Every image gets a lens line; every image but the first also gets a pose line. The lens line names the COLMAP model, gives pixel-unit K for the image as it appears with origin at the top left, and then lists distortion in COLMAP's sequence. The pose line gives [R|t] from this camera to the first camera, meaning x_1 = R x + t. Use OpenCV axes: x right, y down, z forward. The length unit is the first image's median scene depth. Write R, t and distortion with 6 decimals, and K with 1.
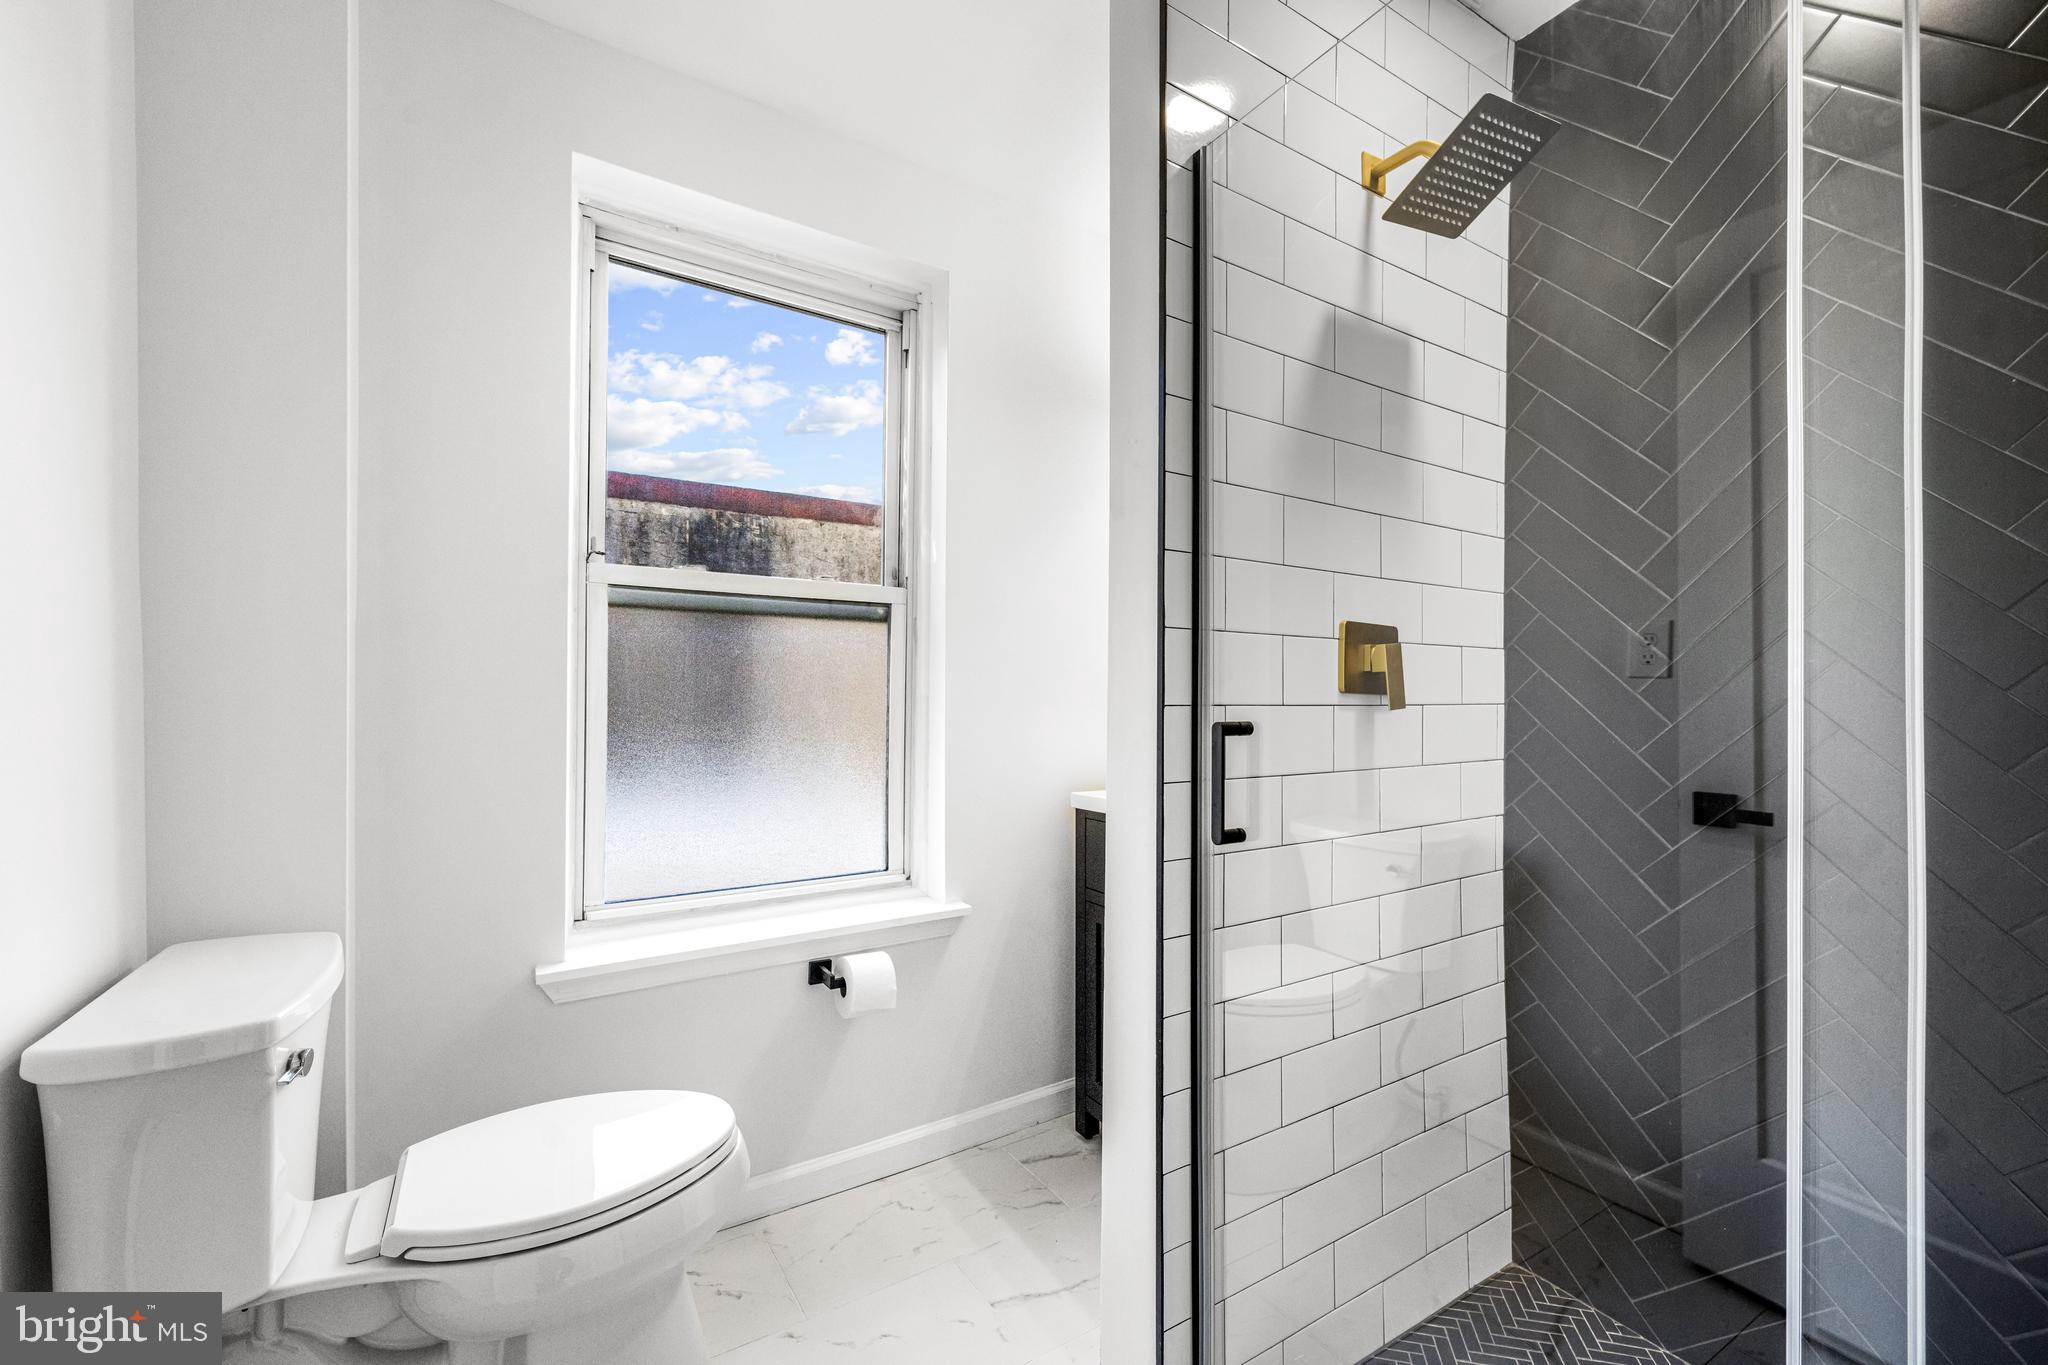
lens RADIAL K [[856.0, 0, 1019.4], [0, 856.0, 686.8], [0, 0, 1]] dist [0.001995, 0.000214]
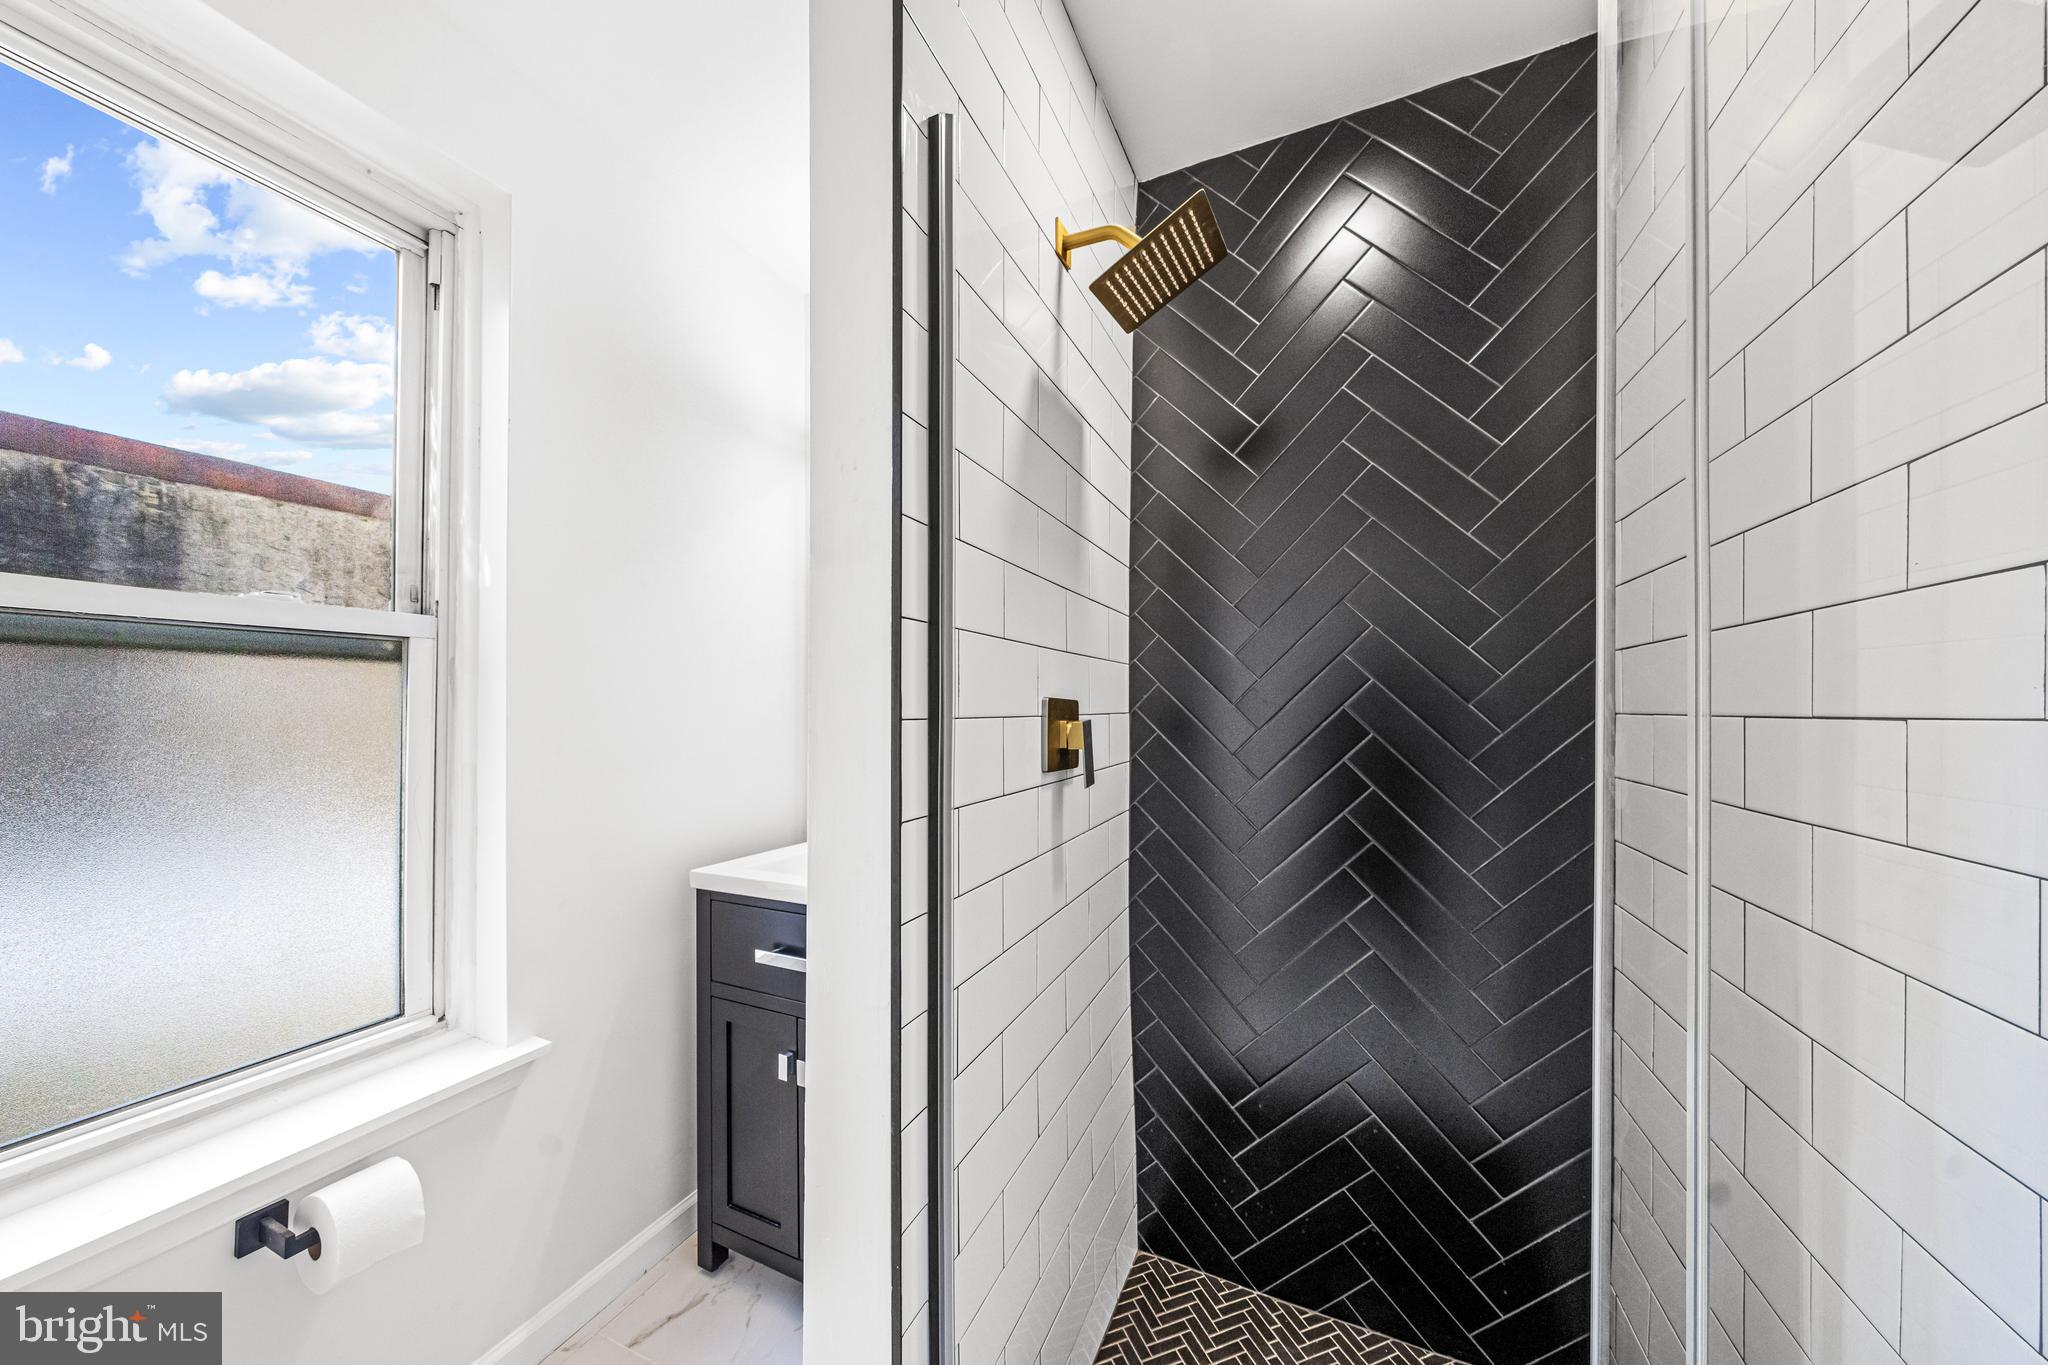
lens RADIAL K [[683.3, 0, 1024.6], [0, 683.3, 698.8], [0, 0, 1]] dist [-0.001109, 0.000122]
pose [[0.826369, -0.000689, 0.563129, -0.046610], [-0.004920, 0.999952, 0.008444, -0.053134], [-0.563108, -0.009748, 0.826326, 0.246239]]
